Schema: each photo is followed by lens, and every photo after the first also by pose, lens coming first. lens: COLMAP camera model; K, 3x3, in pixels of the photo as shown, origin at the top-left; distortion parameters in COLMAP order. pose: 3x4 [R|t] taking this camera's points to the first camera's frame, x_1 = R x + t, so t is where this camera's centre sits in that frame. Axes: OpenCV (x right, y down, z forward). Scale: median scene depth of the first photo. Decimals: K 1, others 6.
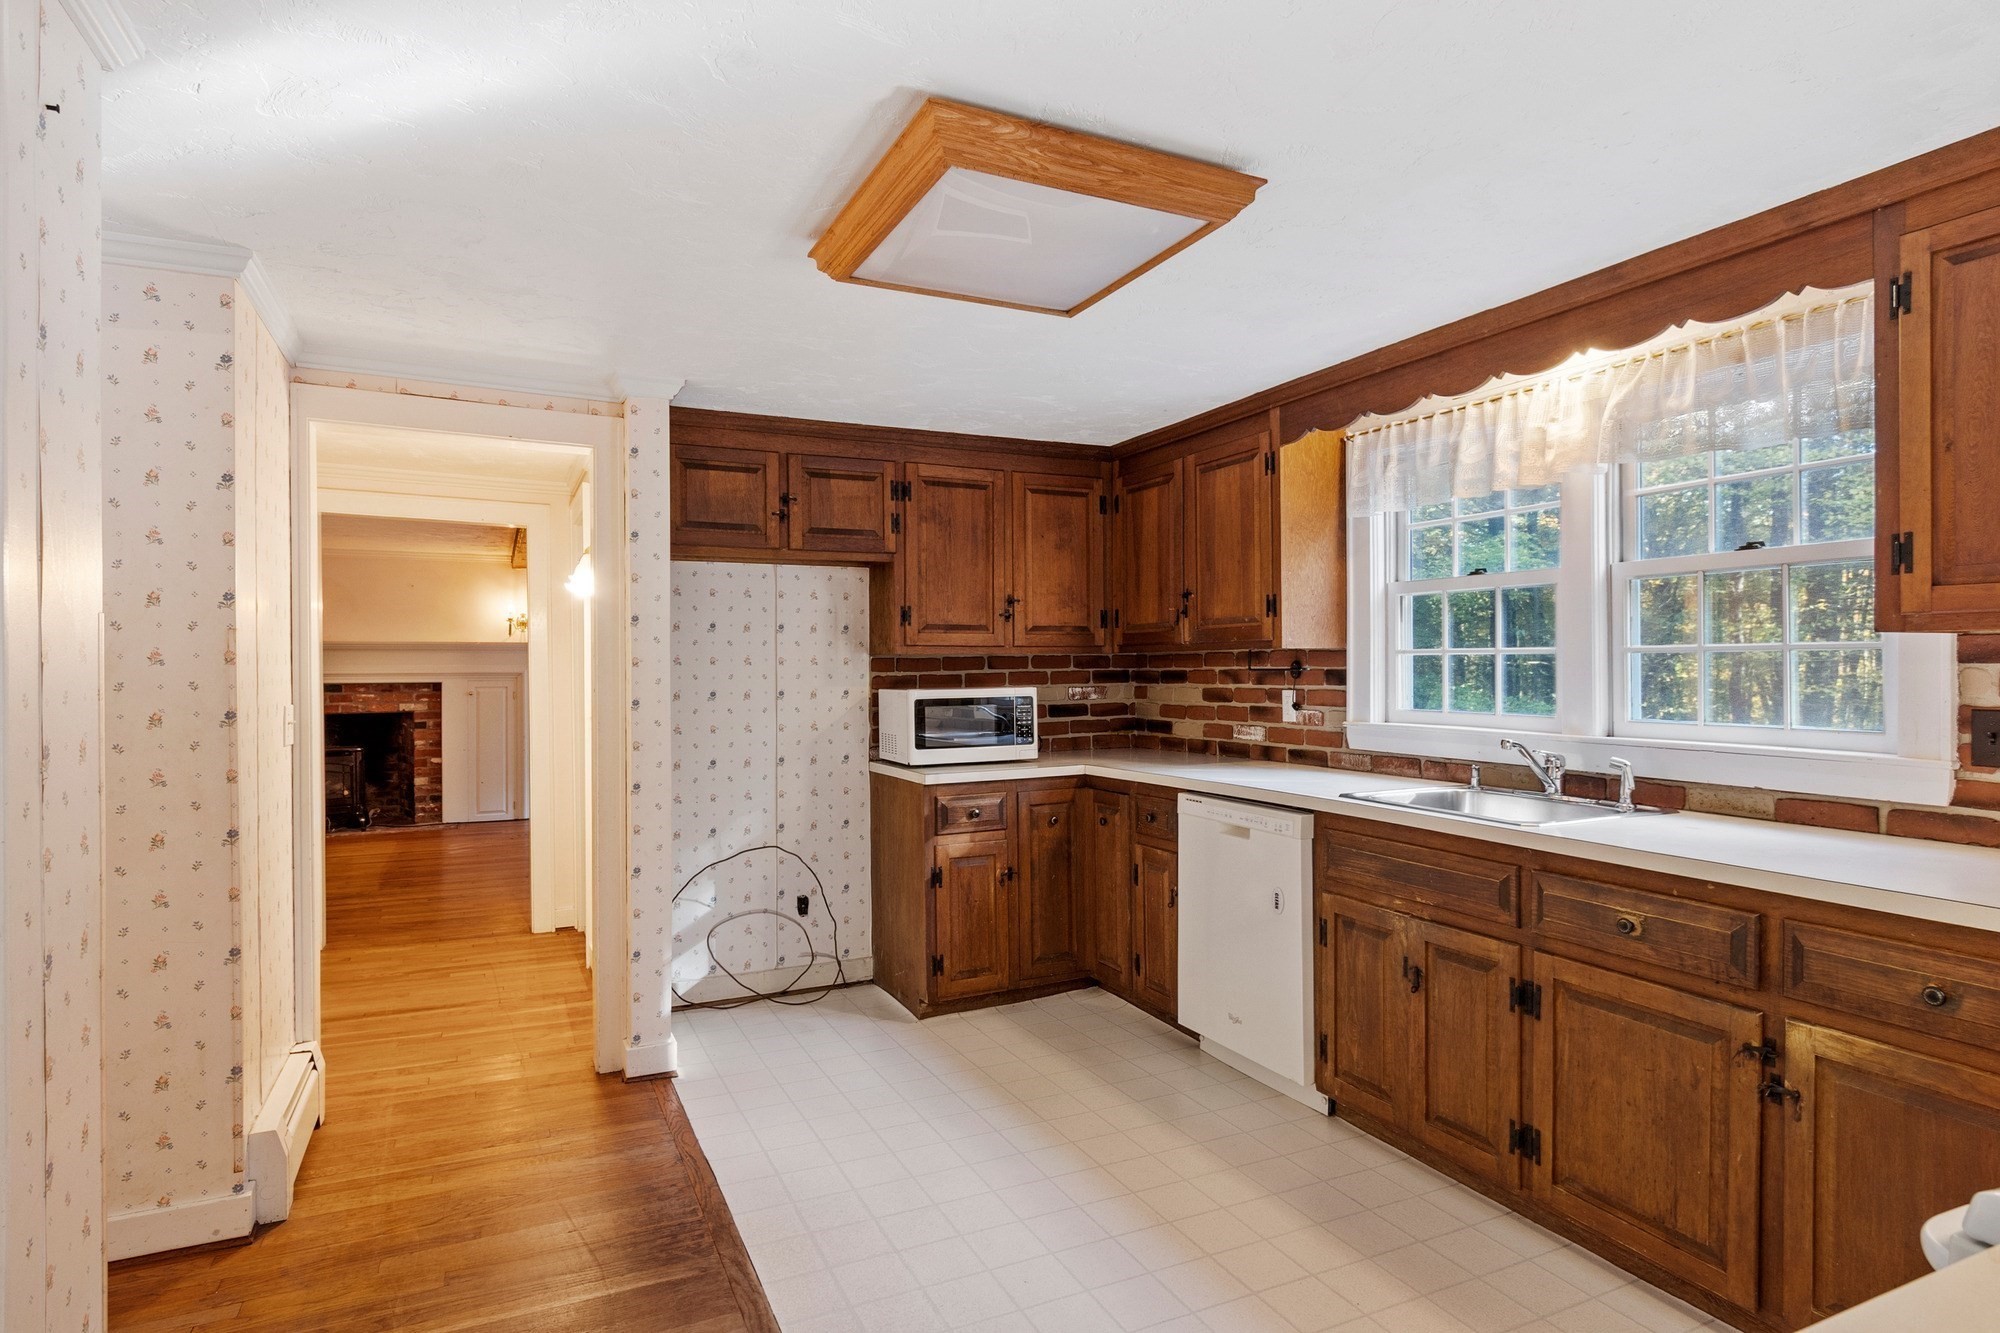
lens RADIAL K [[1068.3, 0, 999.2], [0, 1068.3, 668.1], [0, 0, 1]] dist [0.006861, -0.002996]
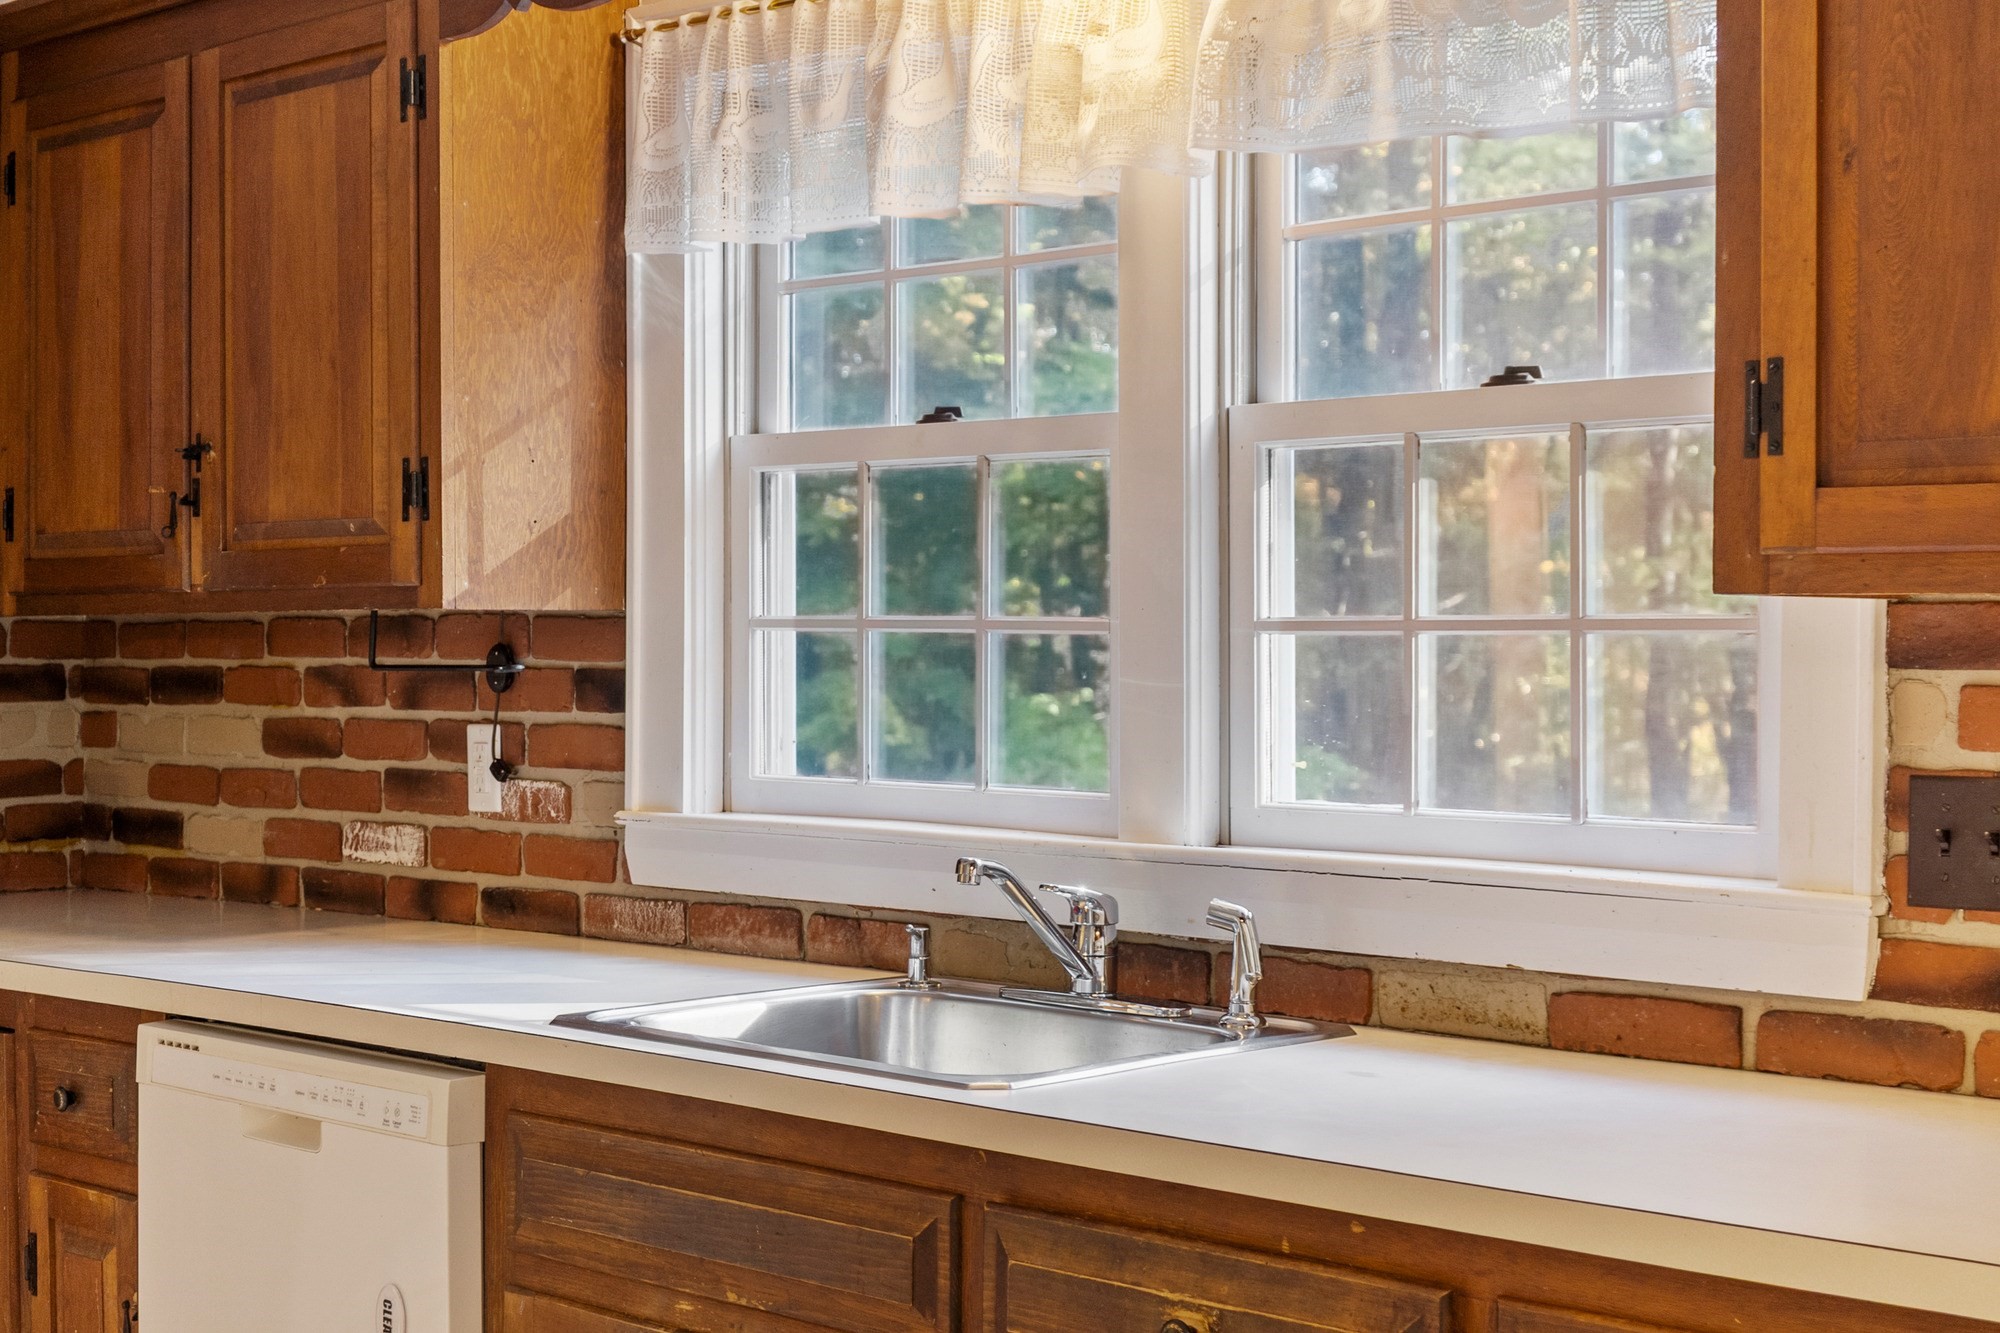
lens RADIAL K [[2926.4, 0, 977.9], [0, 2926.4, 695.2], [0, 0, 1]] dist [-0.023933, 0.000000]
pose [[0.933051, 0.001472, 0.359741, 0.080644], [-0.006925, 0.999880, 0.013870, -0.004542], [-0.359677, -0.015433, 0.932949, 0.022672]]
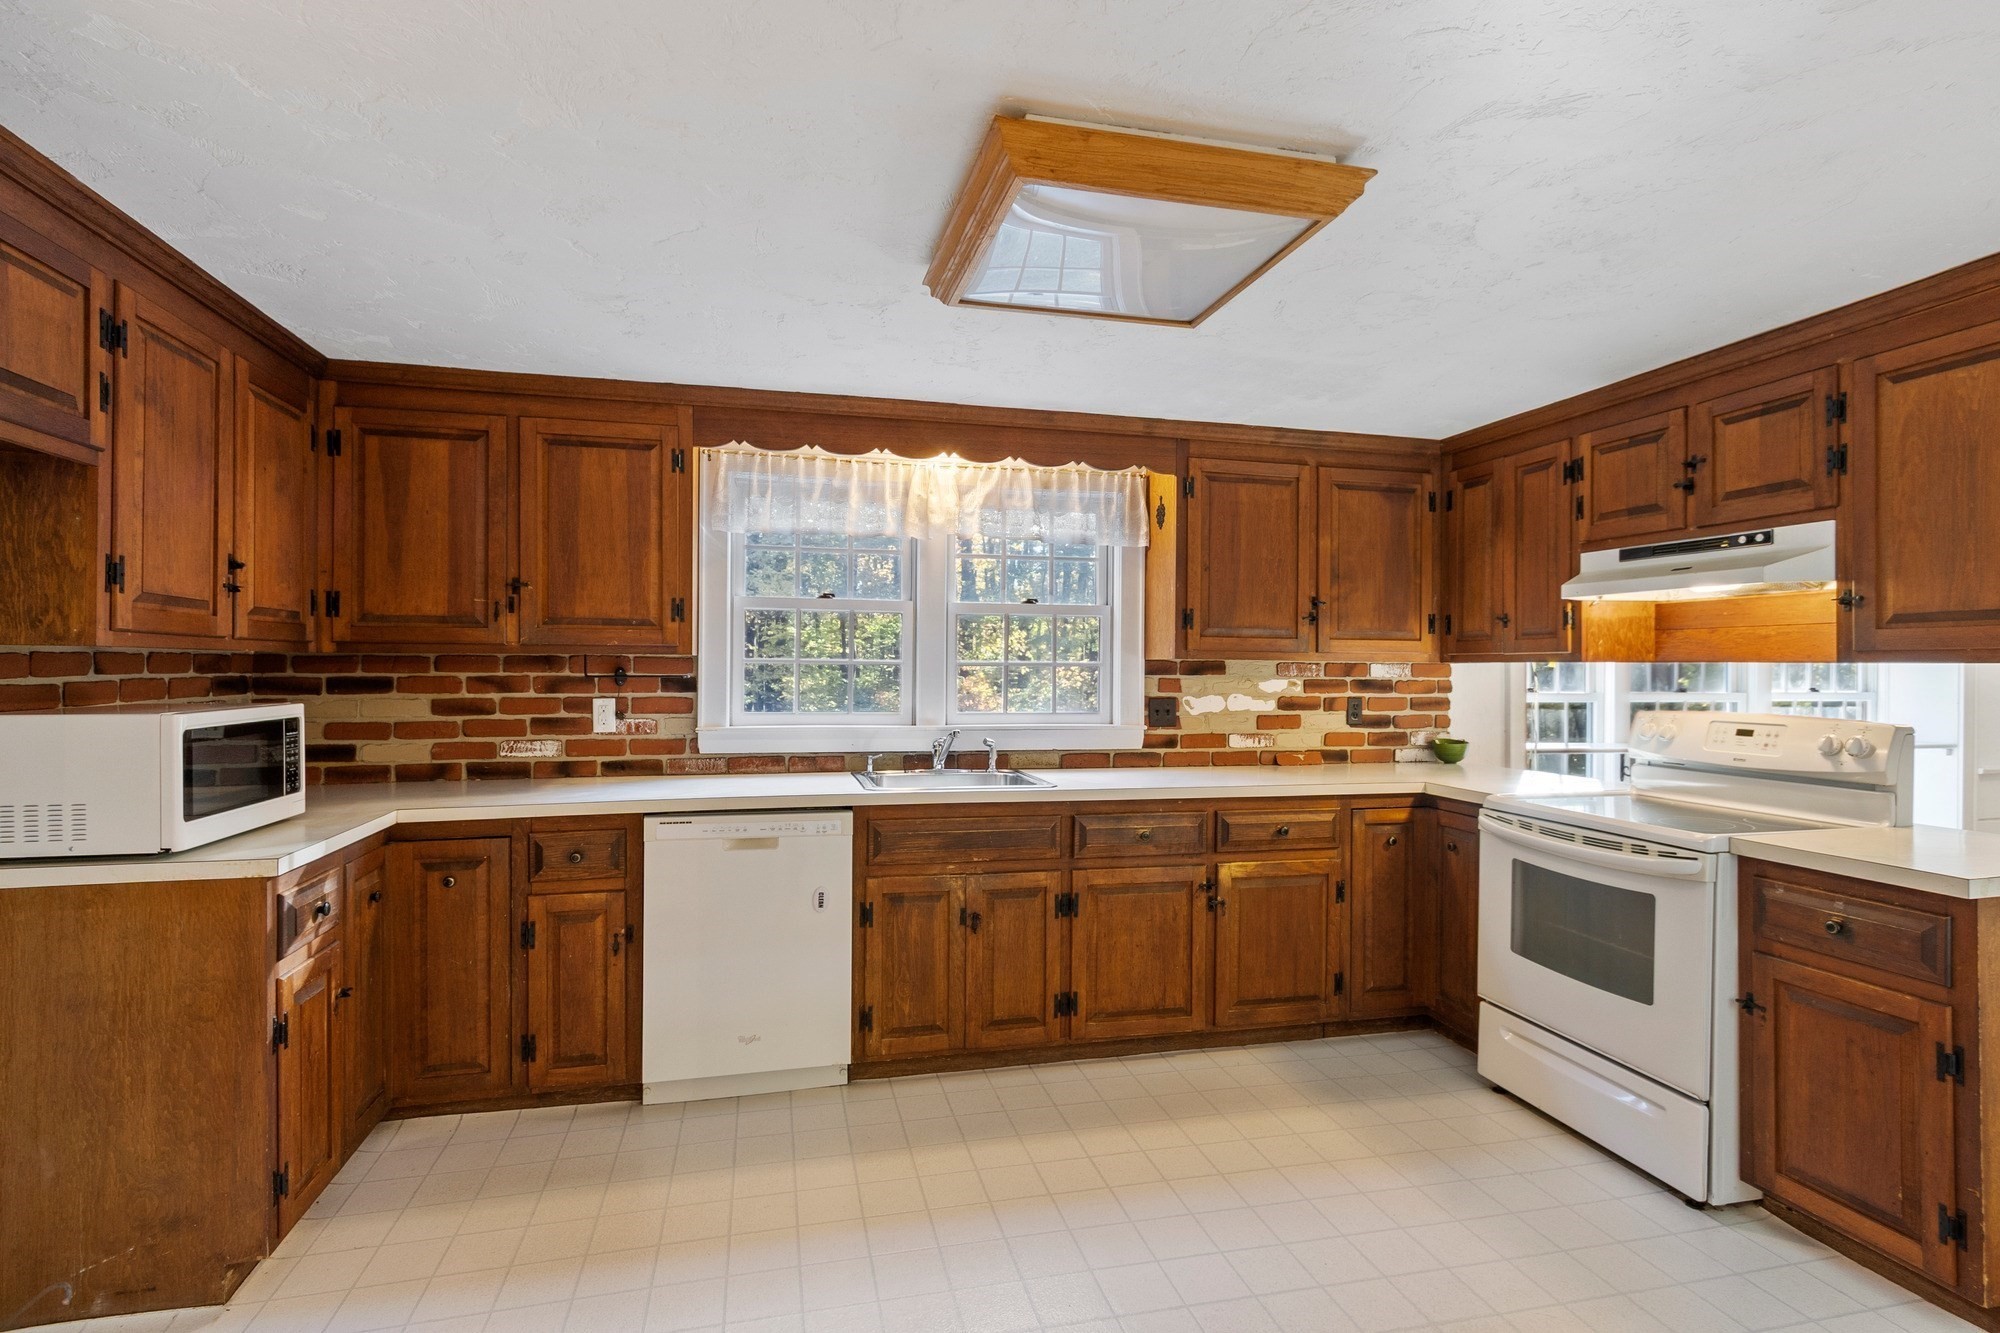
lens RADIAL K [[956.5, 0, 991.6], [0, 956.5, 668.8], [0, 0, 1]] dist [-0.000700, -0.000037]
pose [[0.206997, 0.008919, 0.978301, -0.533938], [-0.004846, 0.999956, -0.008091, -0.000111], [-0.978330, -0.003066, 0.207031, 0.558561]]
